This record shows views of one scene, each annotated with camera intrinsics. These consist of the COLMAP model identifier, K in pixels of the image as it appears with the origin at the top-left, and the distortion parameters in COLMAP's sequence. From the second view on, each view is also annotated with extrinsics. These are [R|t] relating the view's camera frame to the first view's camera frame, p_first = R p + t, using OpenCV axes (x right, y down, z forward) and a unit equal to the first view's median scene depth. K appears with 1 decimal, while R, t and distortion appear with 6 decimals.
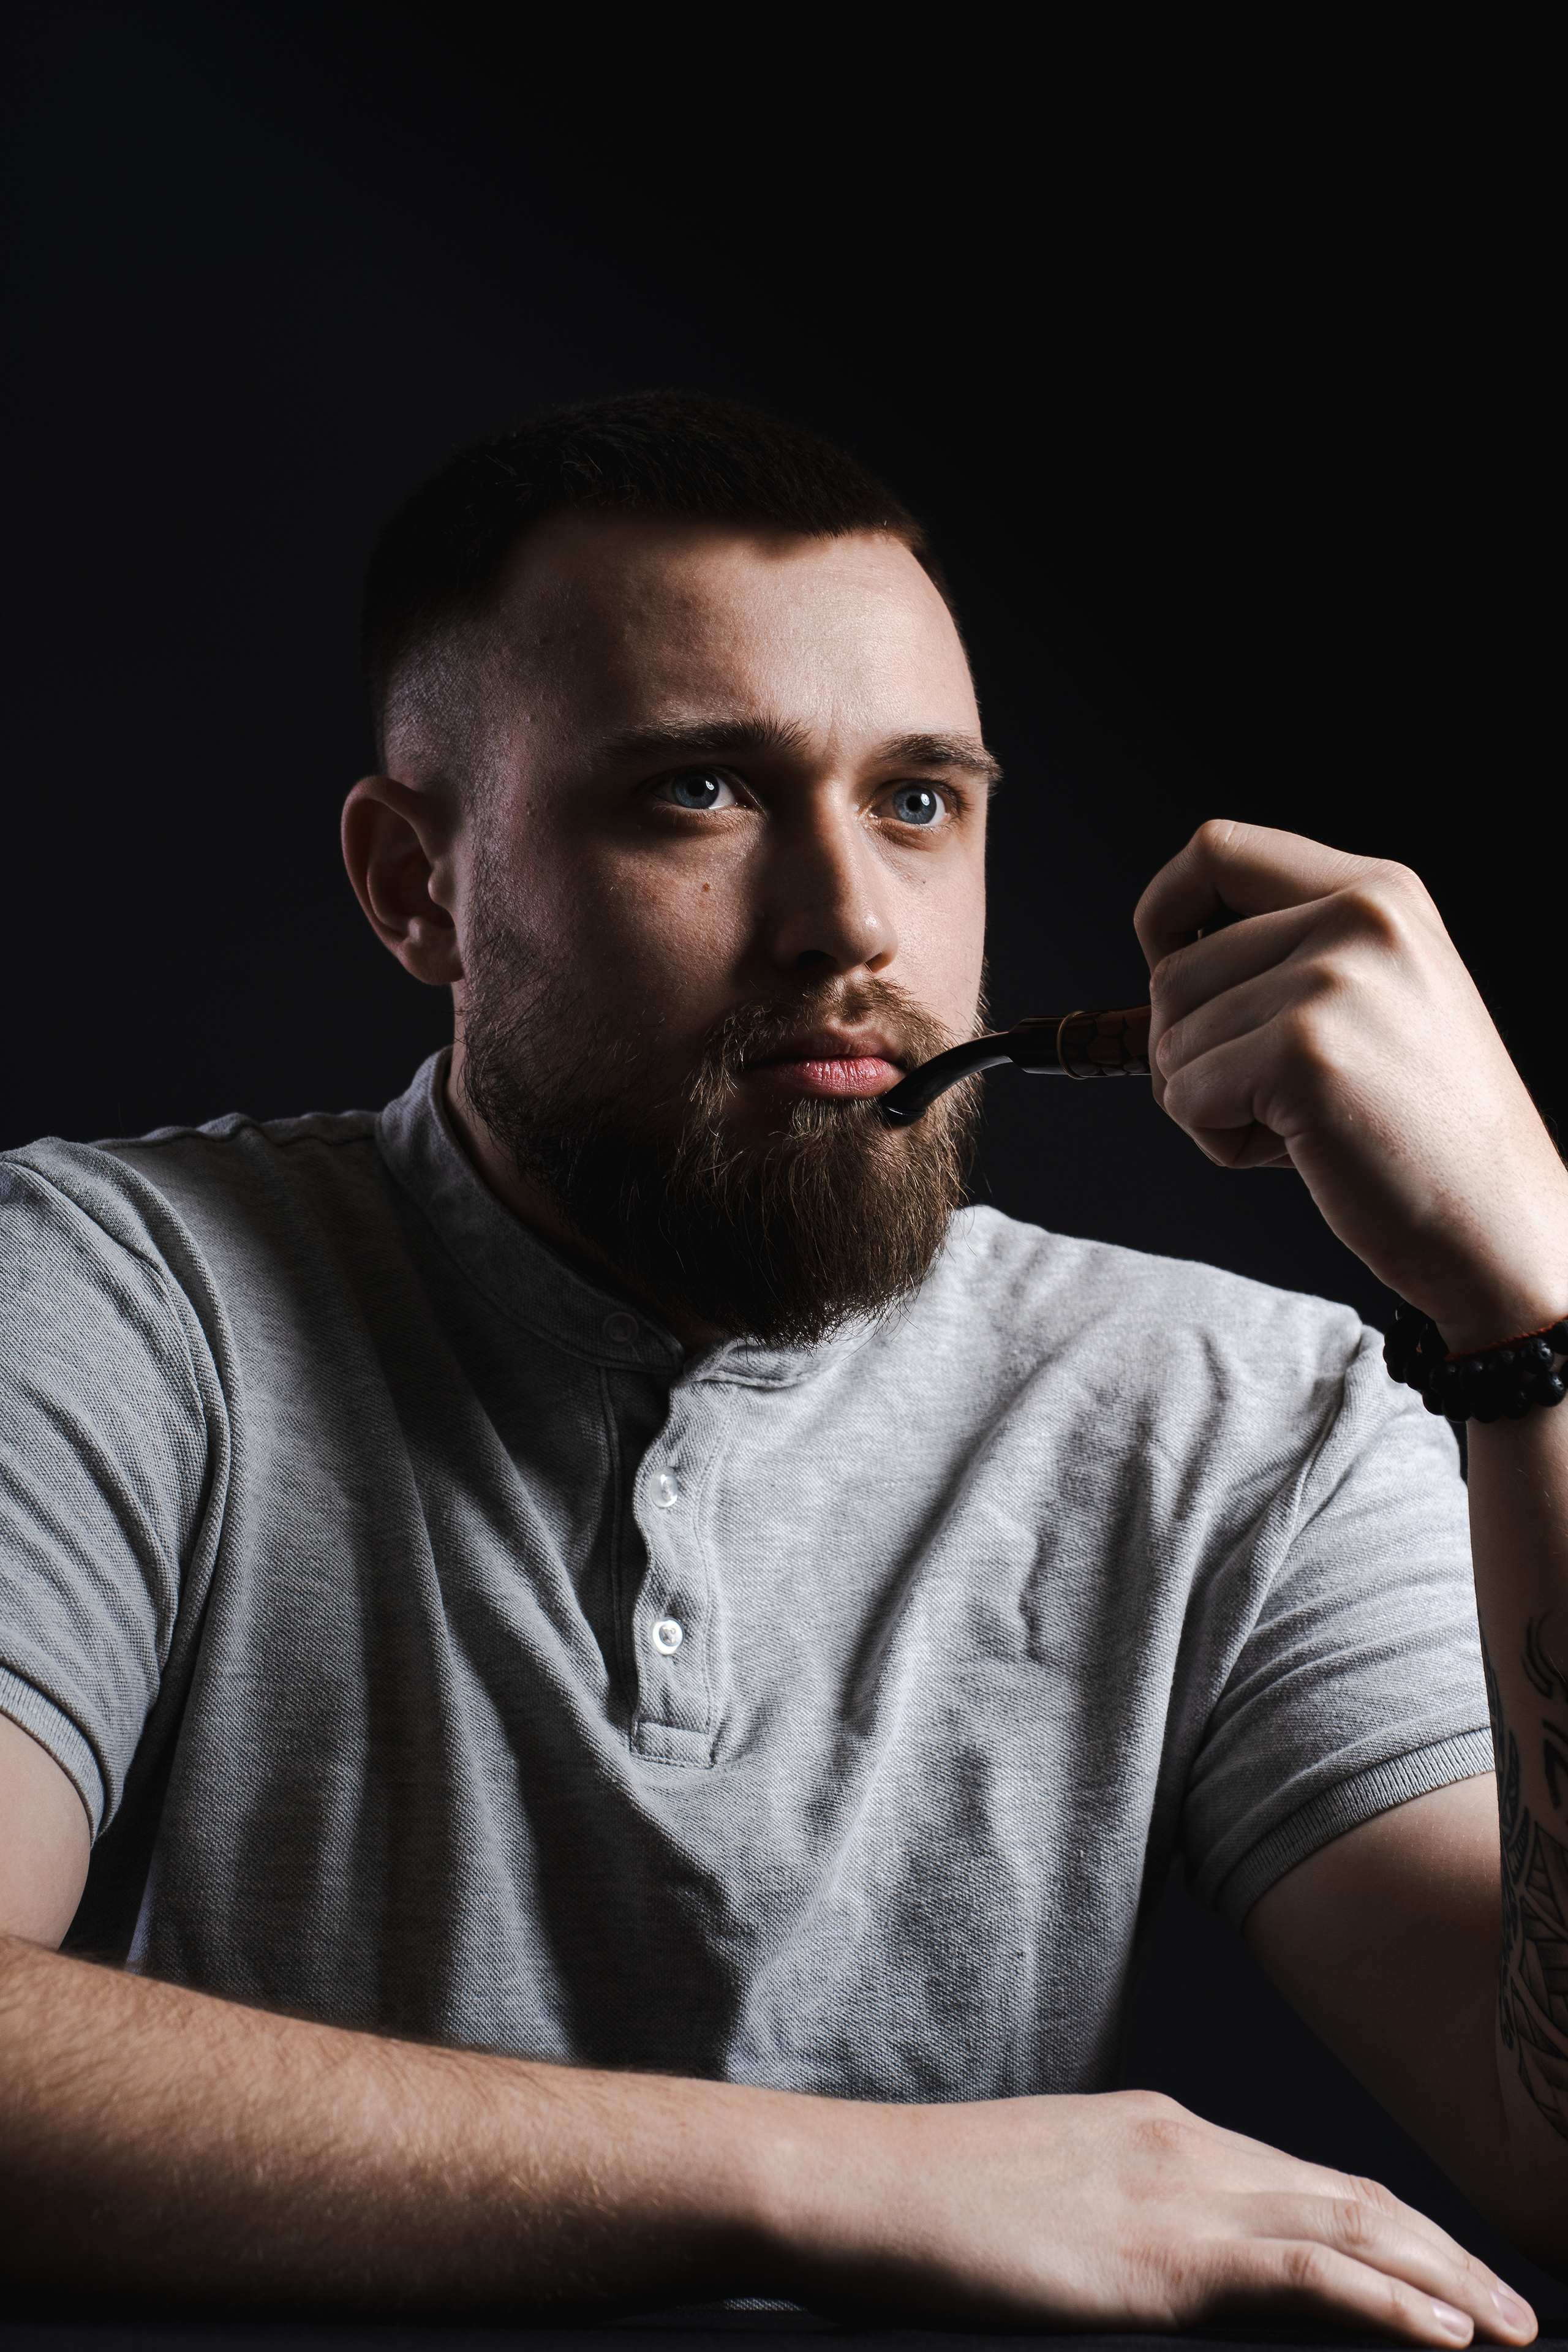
lens RADIAL K [[5588.6, 0, 784.0], [0, 5588.6, 1176.0], [0, 0, 1]] dist [0.011483, -0.469237]
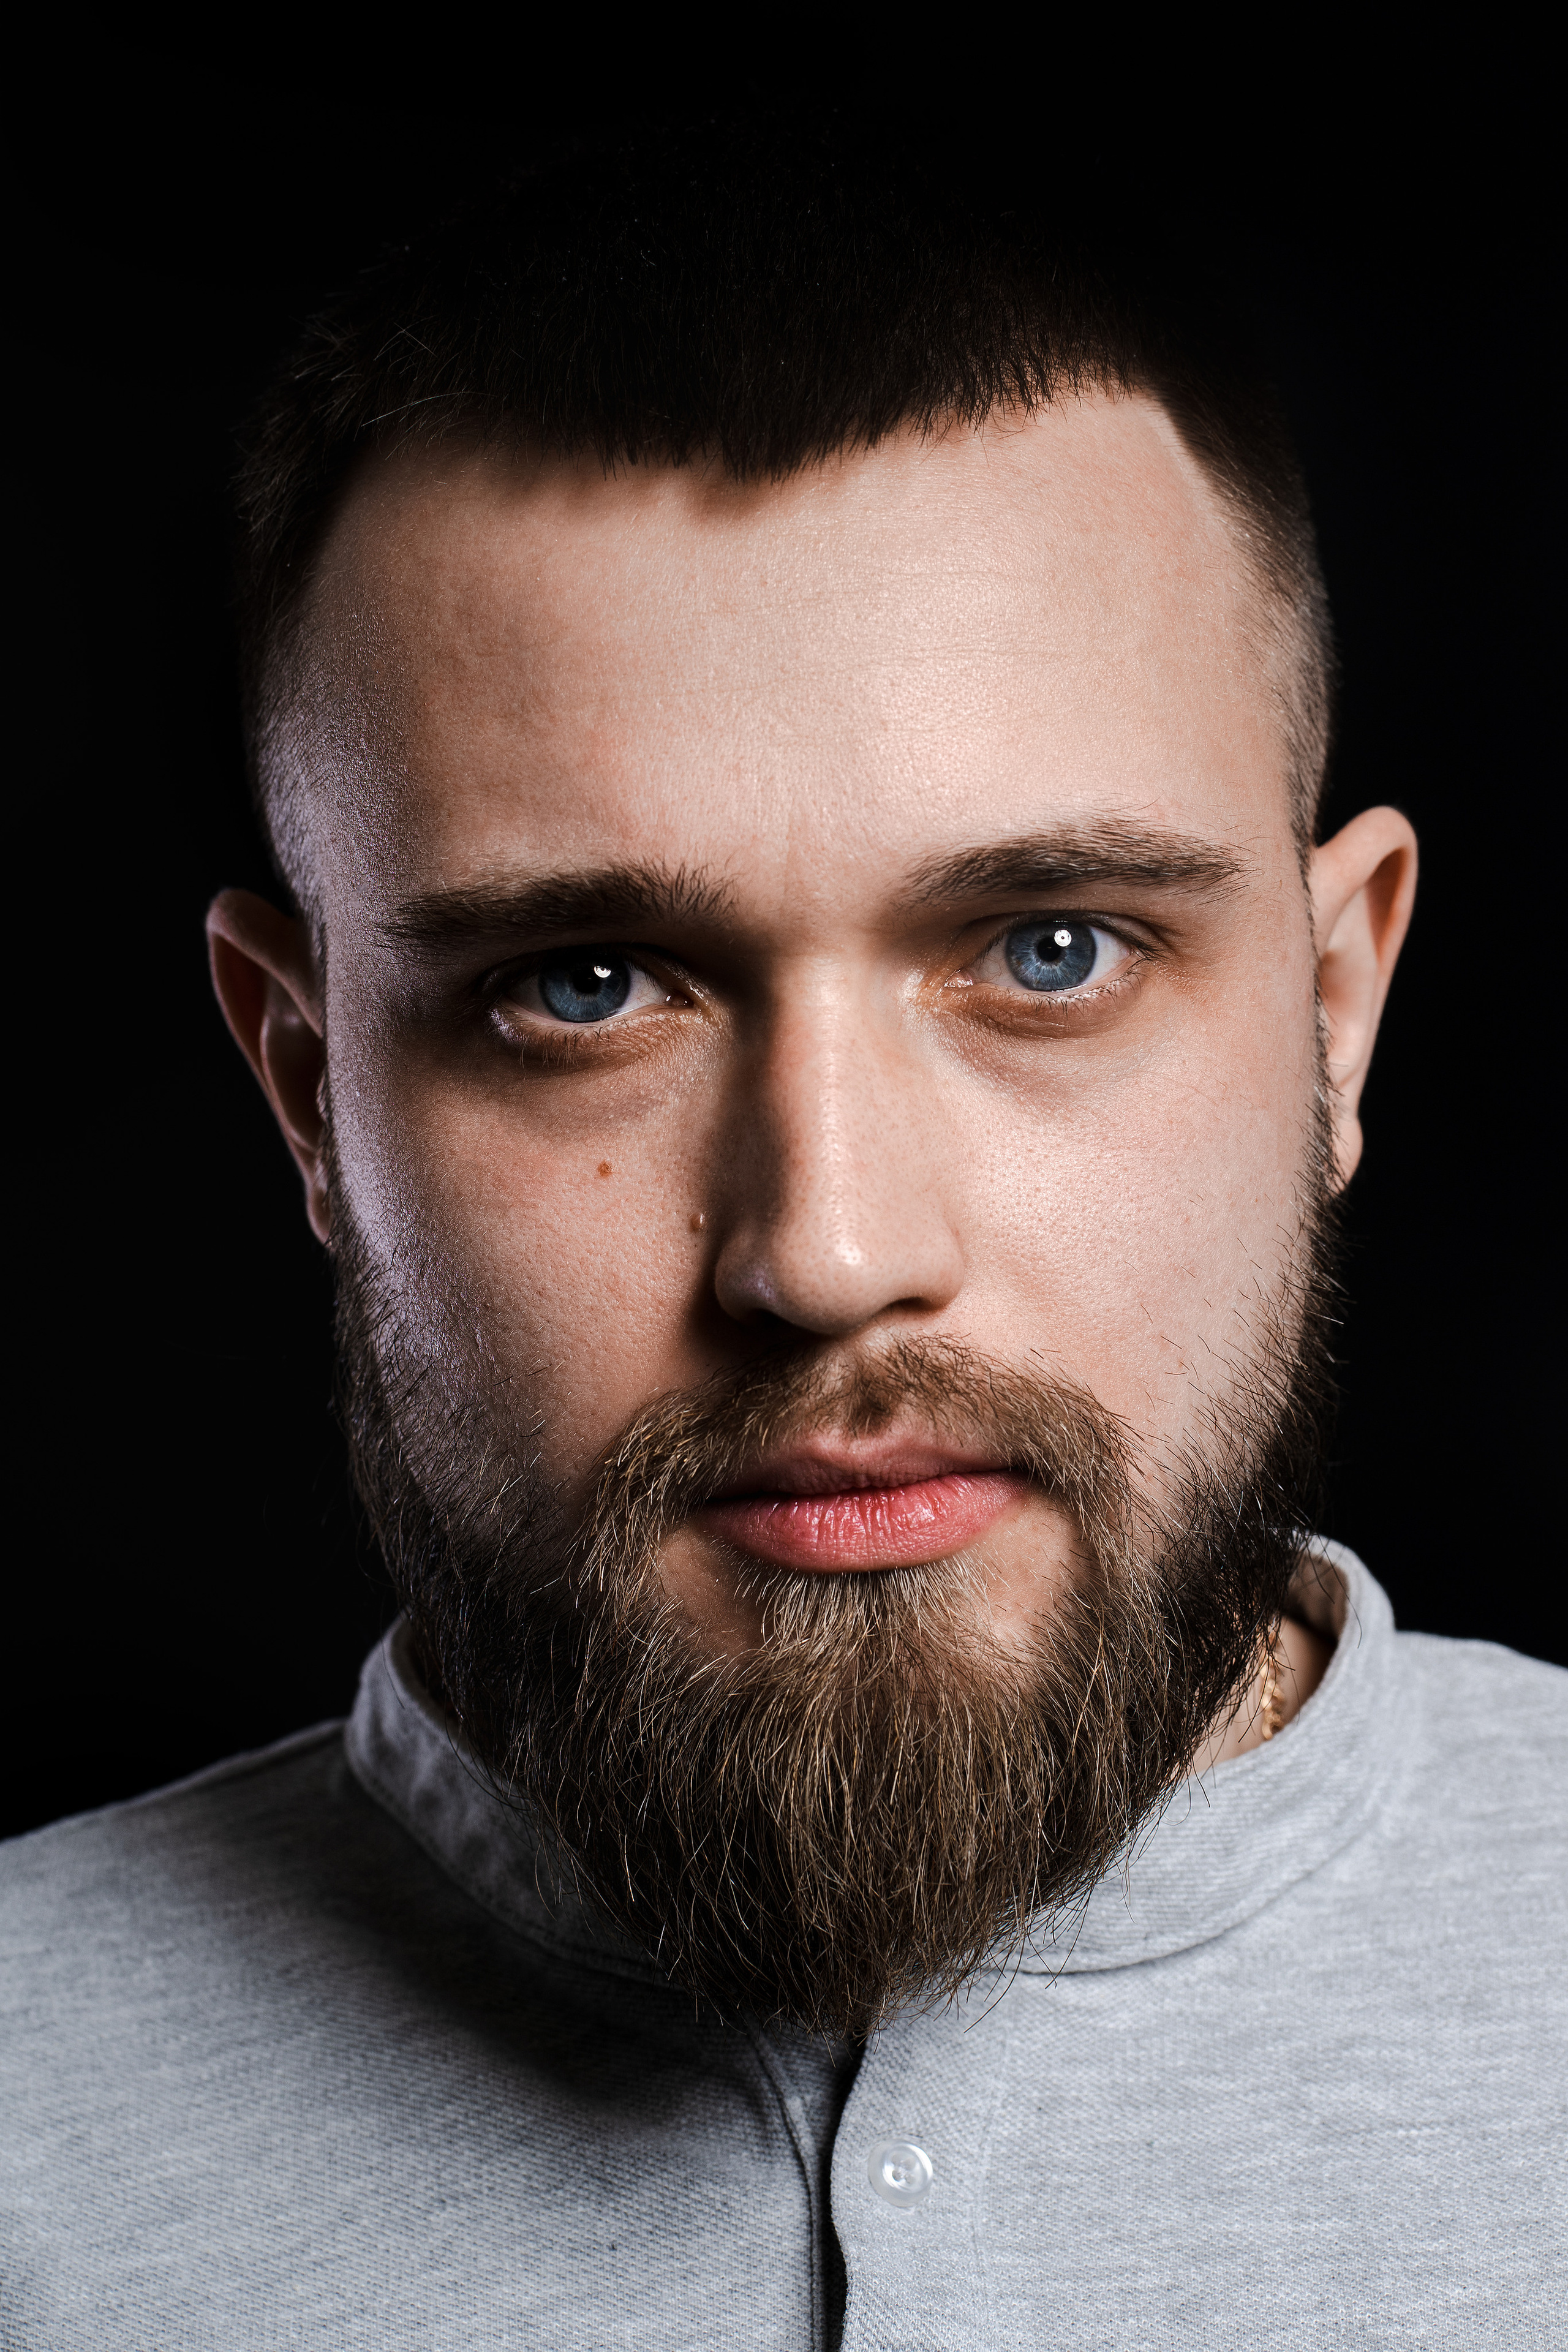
lens RADIAL K [[5588.6, 0, 784.0], [0, 5588.6, 1176.0], [0, 0, 1]] dist [0.011483, -0.469237]
pose [[0.901968, -0.003859, -0.431785, 0.228234], [0.088227, 0.980511, 0.175537, -0.141752], [0.422693, -0.196424, 0.884731, 0.539901]]
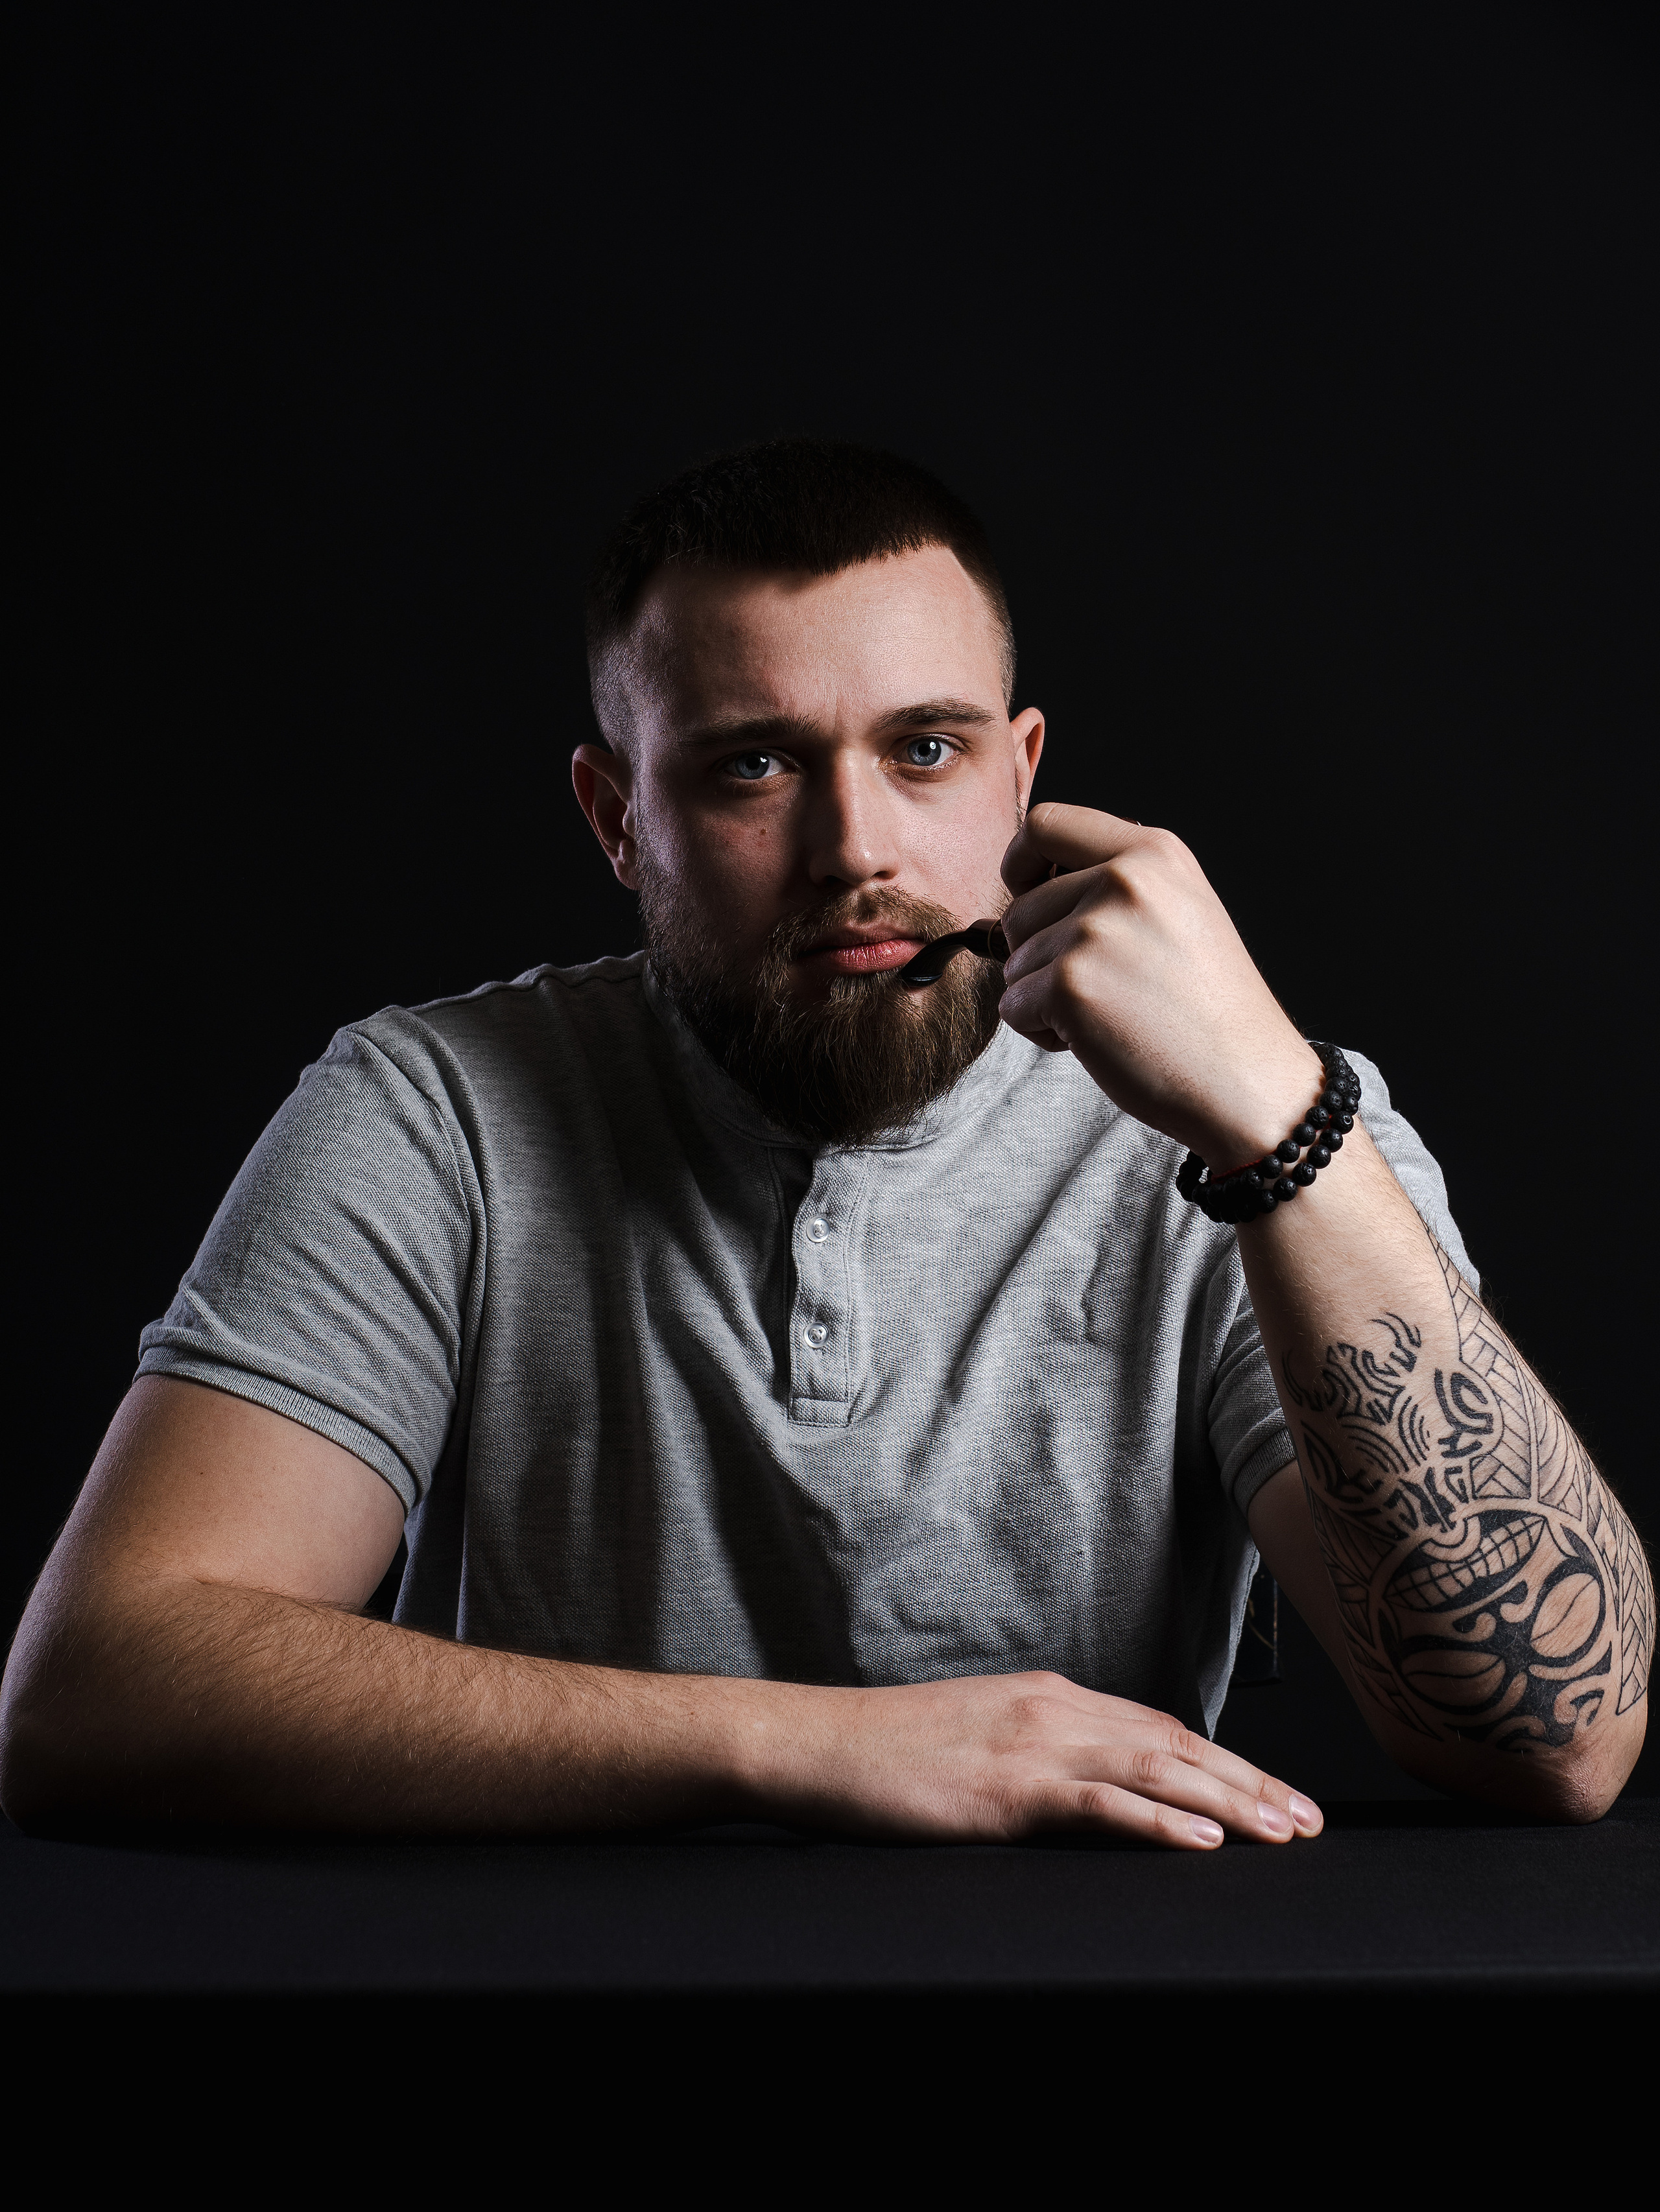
lens RADIAL K [[5704.6, 0, 830.0], [0, 5704.6, 1106.0], [0, 0, 1]] dist [0.007271, -0.017458]
pose [[0.948743, -0.039977, -0.313509, 0.454252], [0.086281, 0.987049, 0.135240, -0.177345], [0.304042, -0.155358, 0.939905, -0.371615]]
